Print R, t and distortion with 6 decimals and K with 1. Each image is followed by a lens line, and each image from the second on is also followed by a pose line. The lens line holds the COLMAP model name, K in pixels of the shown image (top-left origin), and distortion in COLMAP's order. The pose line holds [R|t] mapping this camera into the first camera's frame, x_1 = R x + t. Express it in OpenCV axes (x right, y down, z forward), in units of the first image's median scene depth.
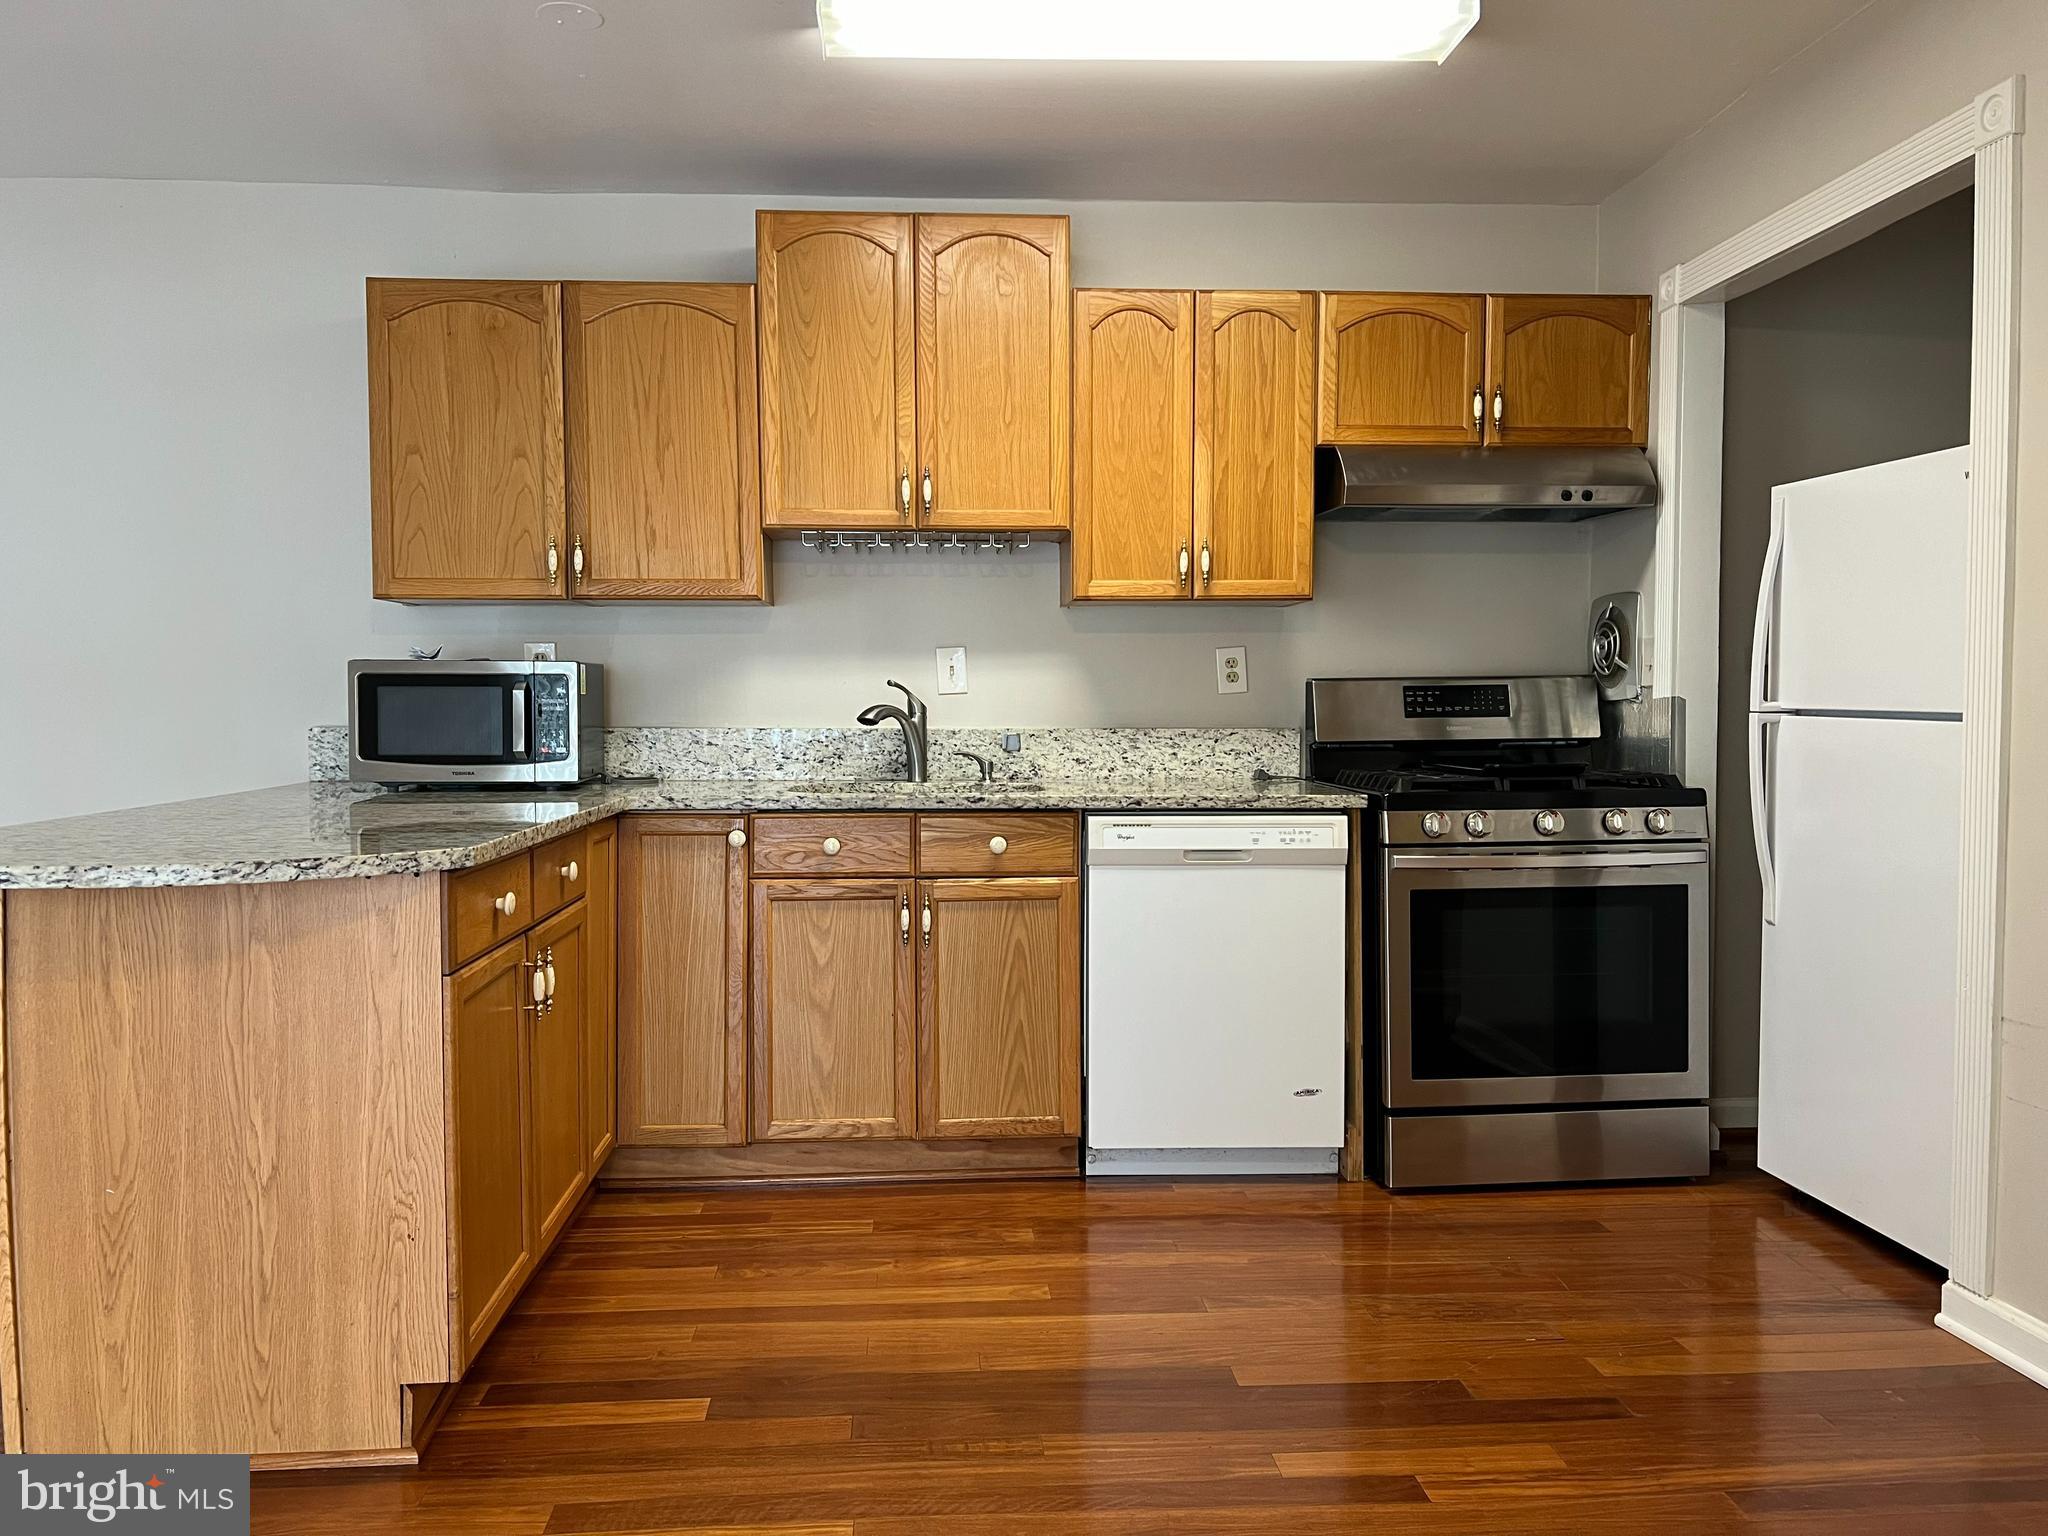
lens RADIAL K [[1532.1, 0, 1005.8], [0, 1532.1, 764.0], [0, 0, 1]] dist [0.070452, -0.087714]
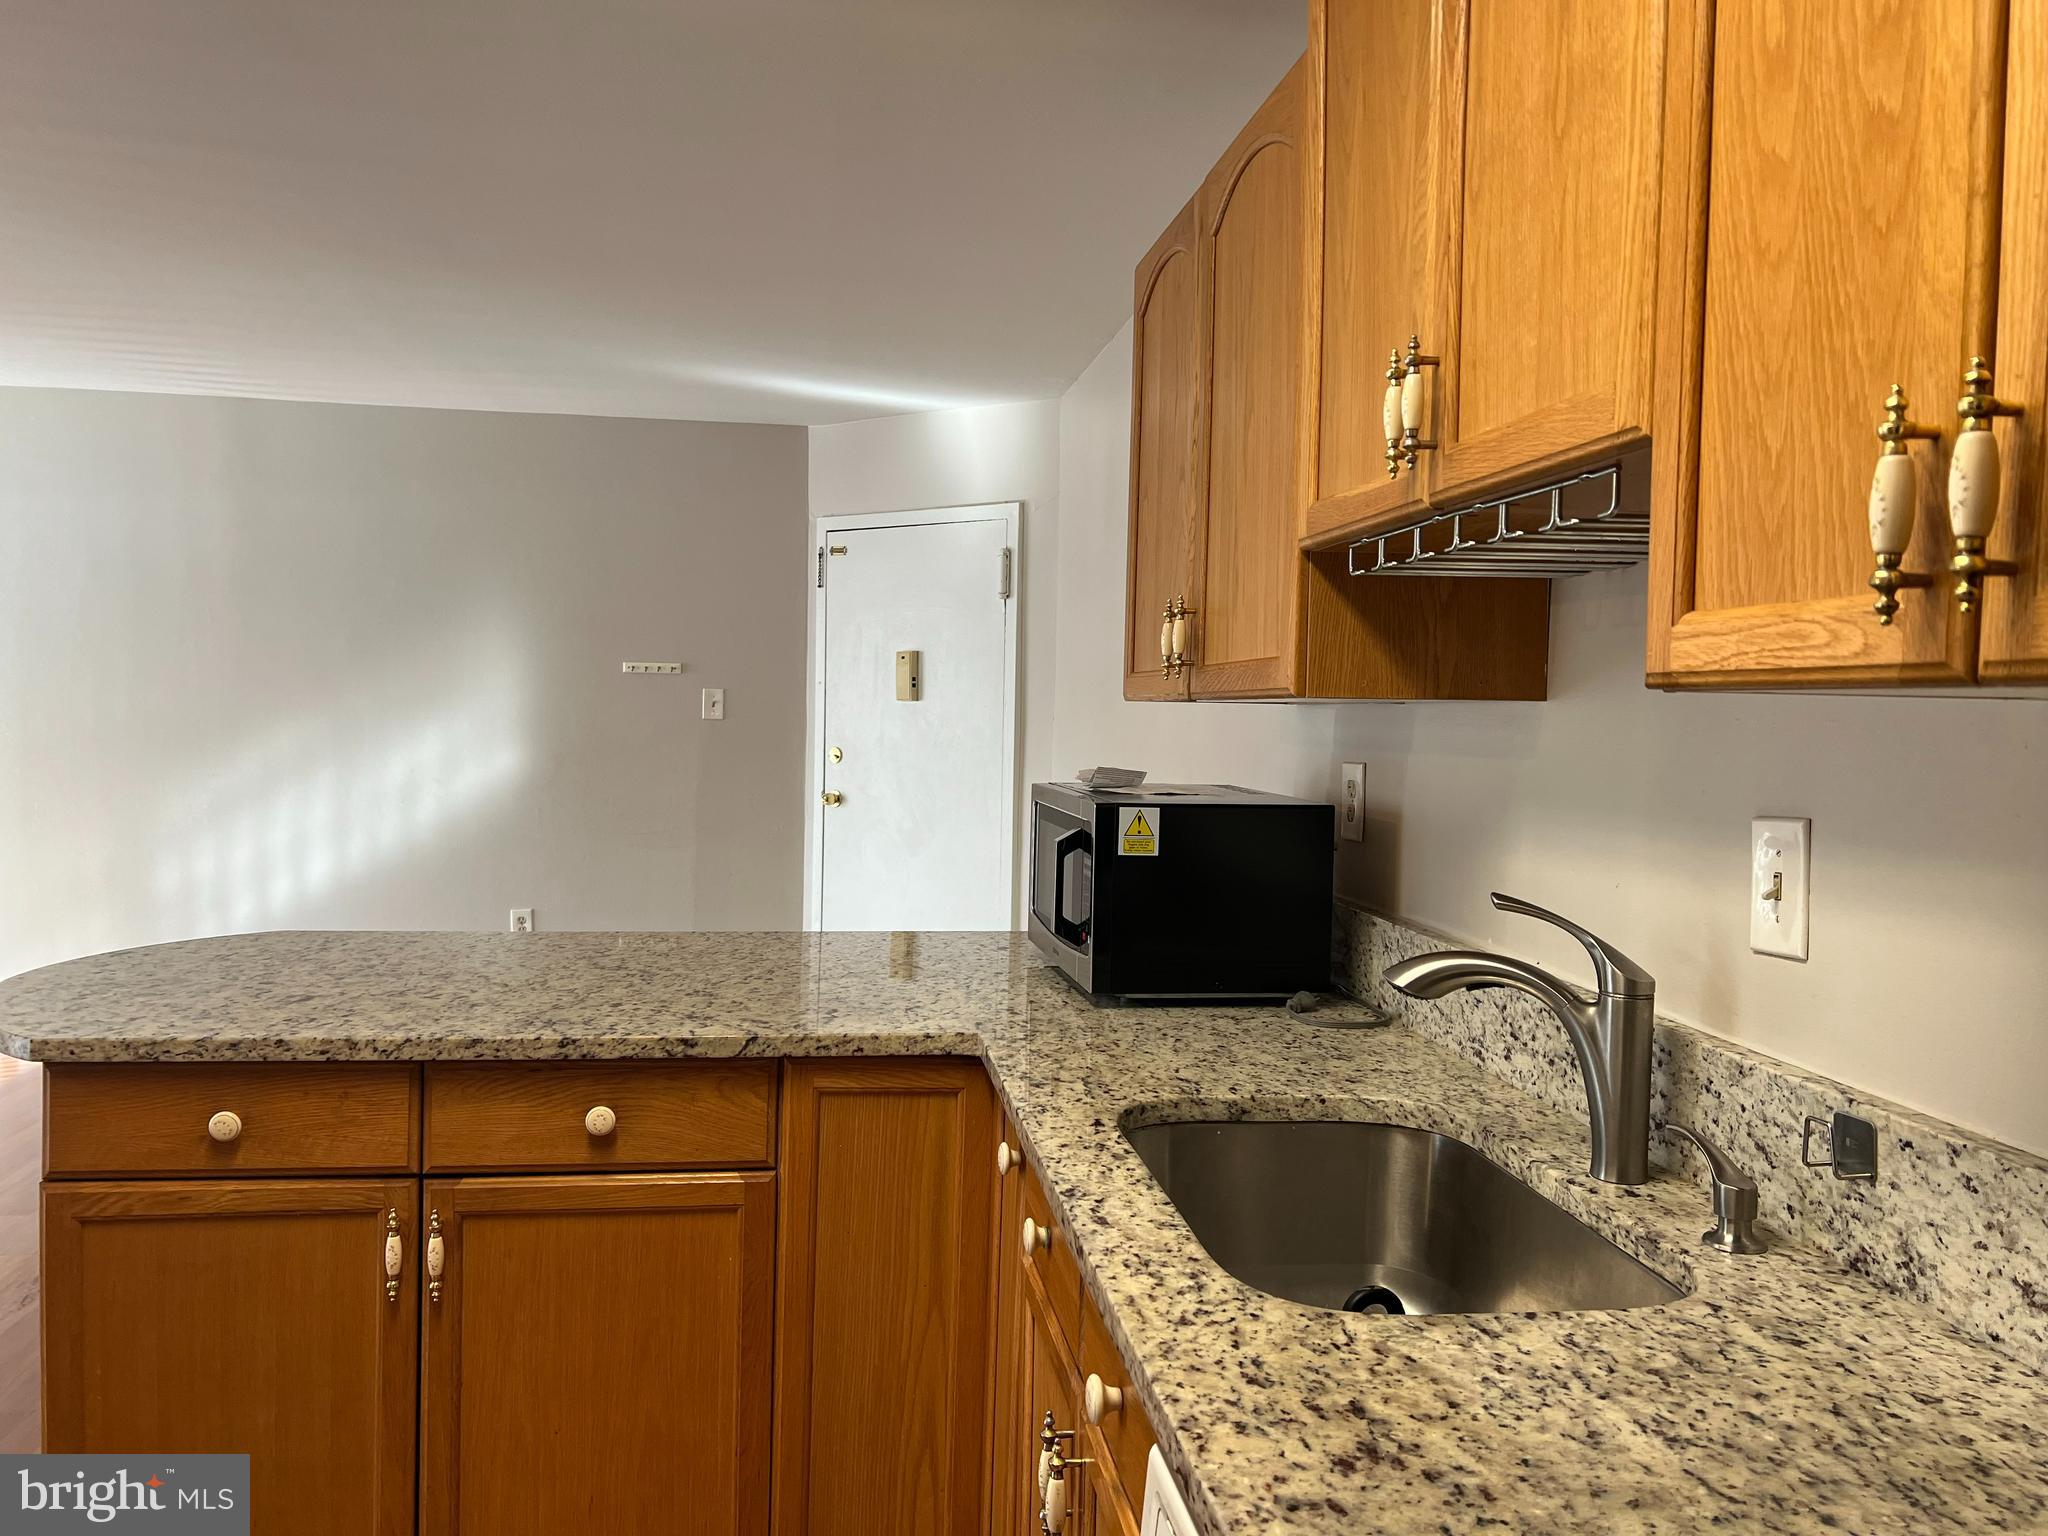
lens RADIAL K [[1532.1, 0, 1020.2], [0, 1532.1, 767.9], [0, 0, 1]] dist [0.070452, -0.087714]
pose [[0.076263, 0.043229, -0.996150, 0.321309], [-0.068567, 0.996922, 0.038014, -0.097917], [0.994727, 0.065404, 0.078992, 0.883288]]
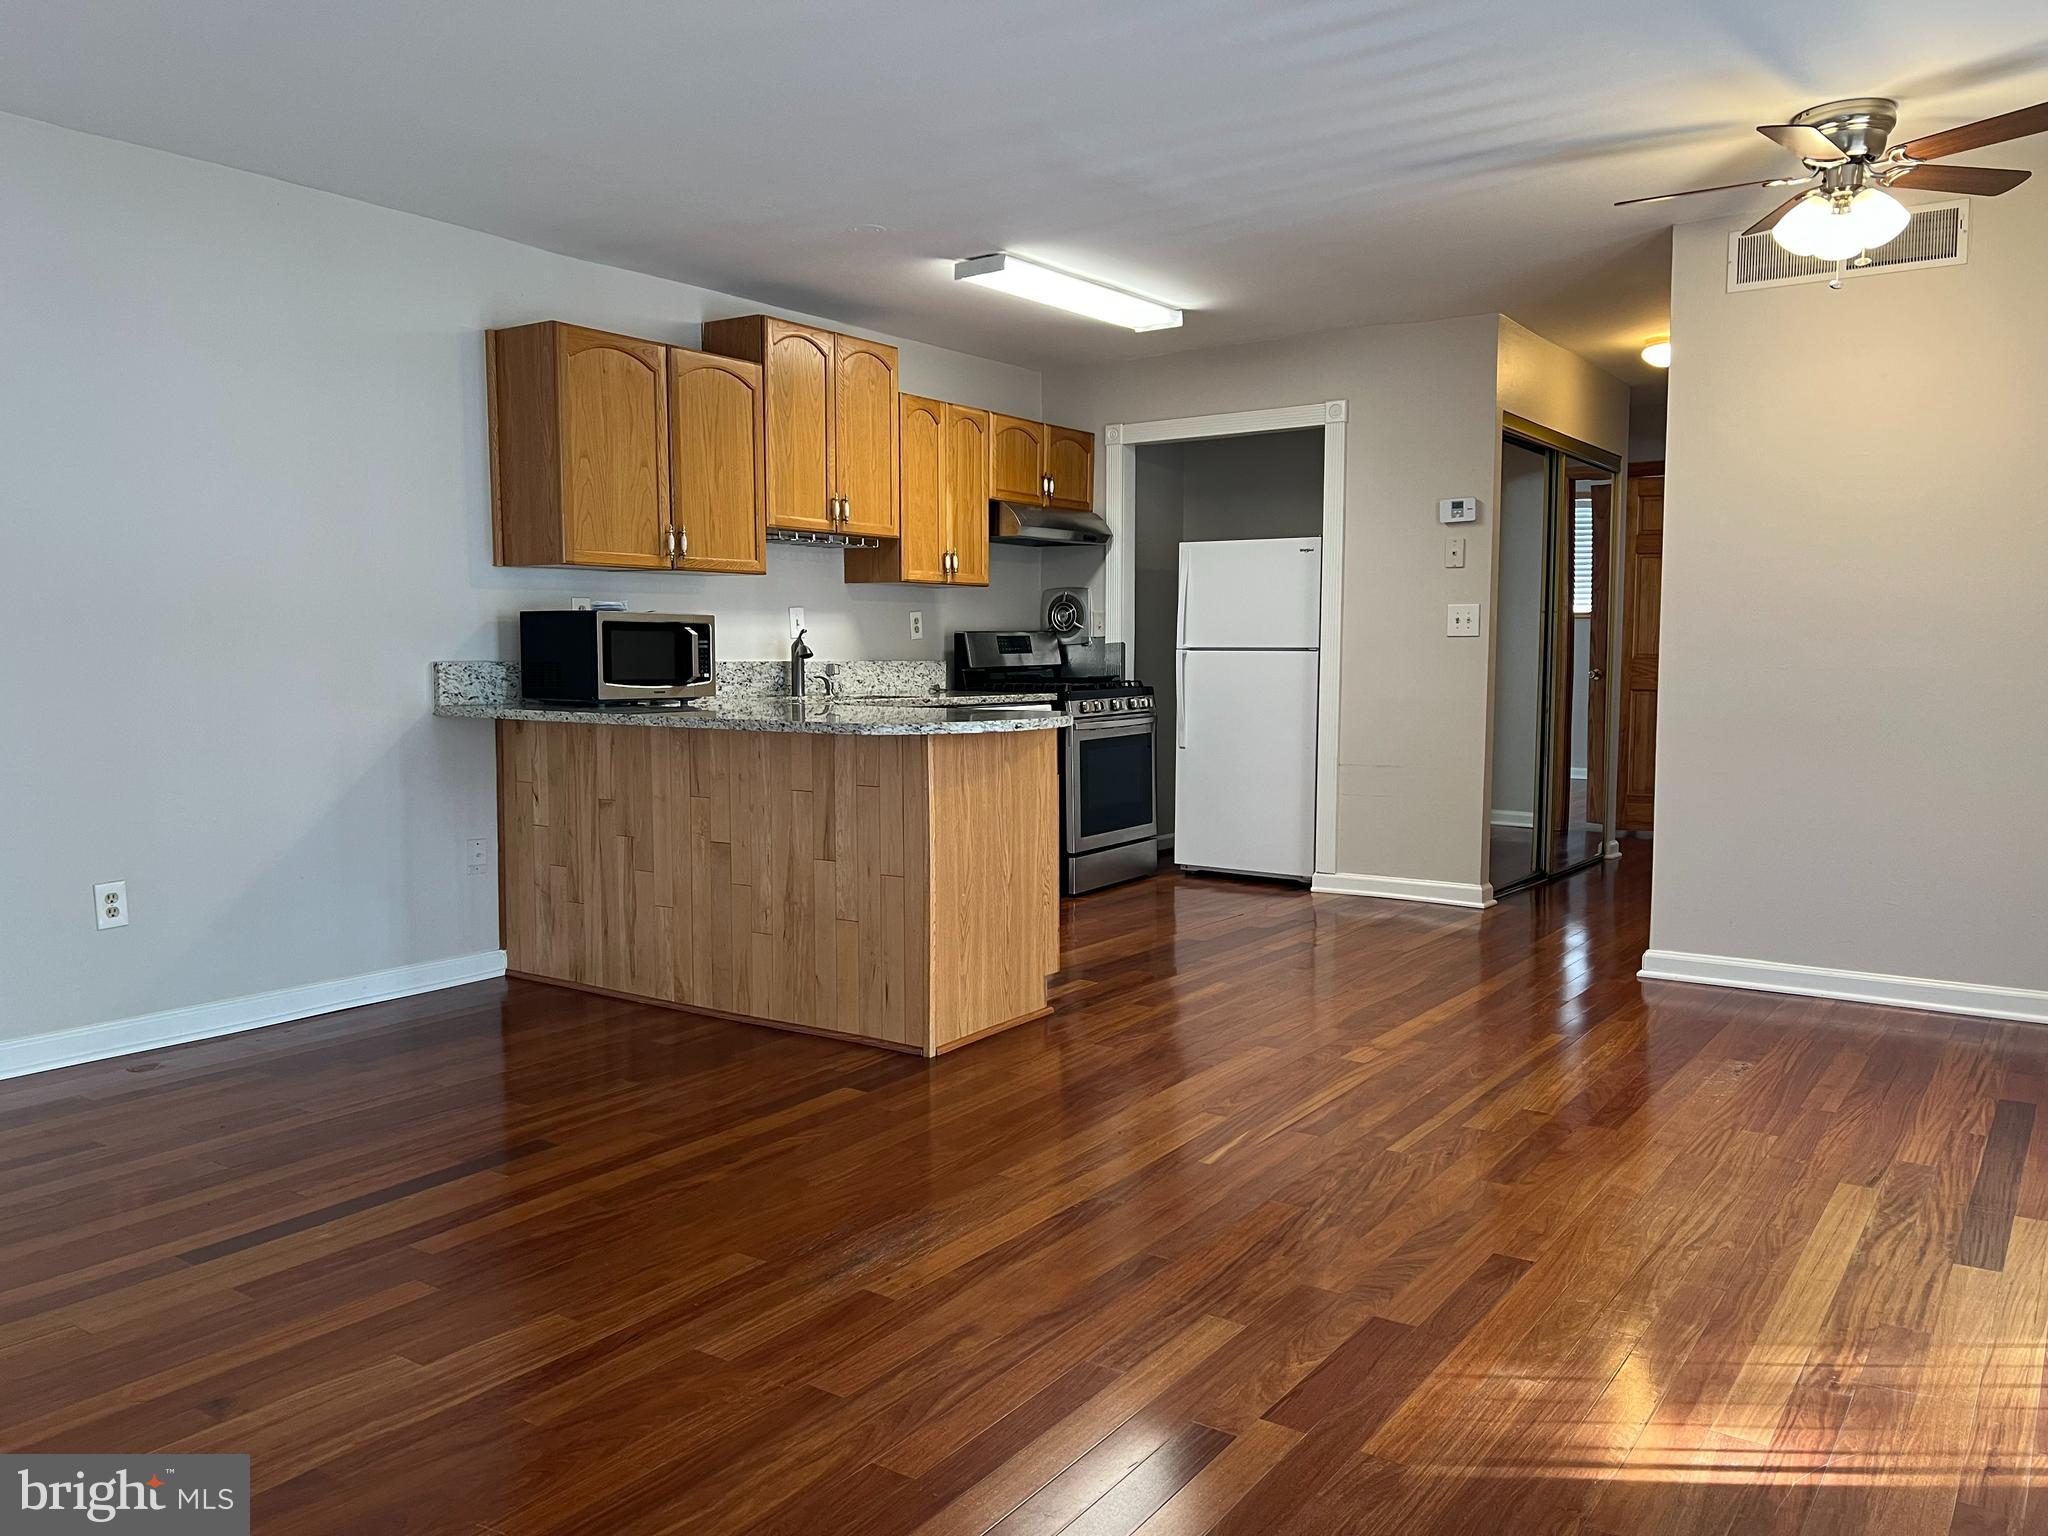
lens RADIAL K [[1532.1, 0, 1019.7], [0, 1532.1, 775.6], [0, 0, 1]] dist [0.070452, -0.087714]
pose [[0.630186, -0.064346, 0.773774, -1.191527], [0.035359, 0.997905, 0.054186, 0.016914], [-0.775639, -0.006787, 0.631141, -0.146642]]
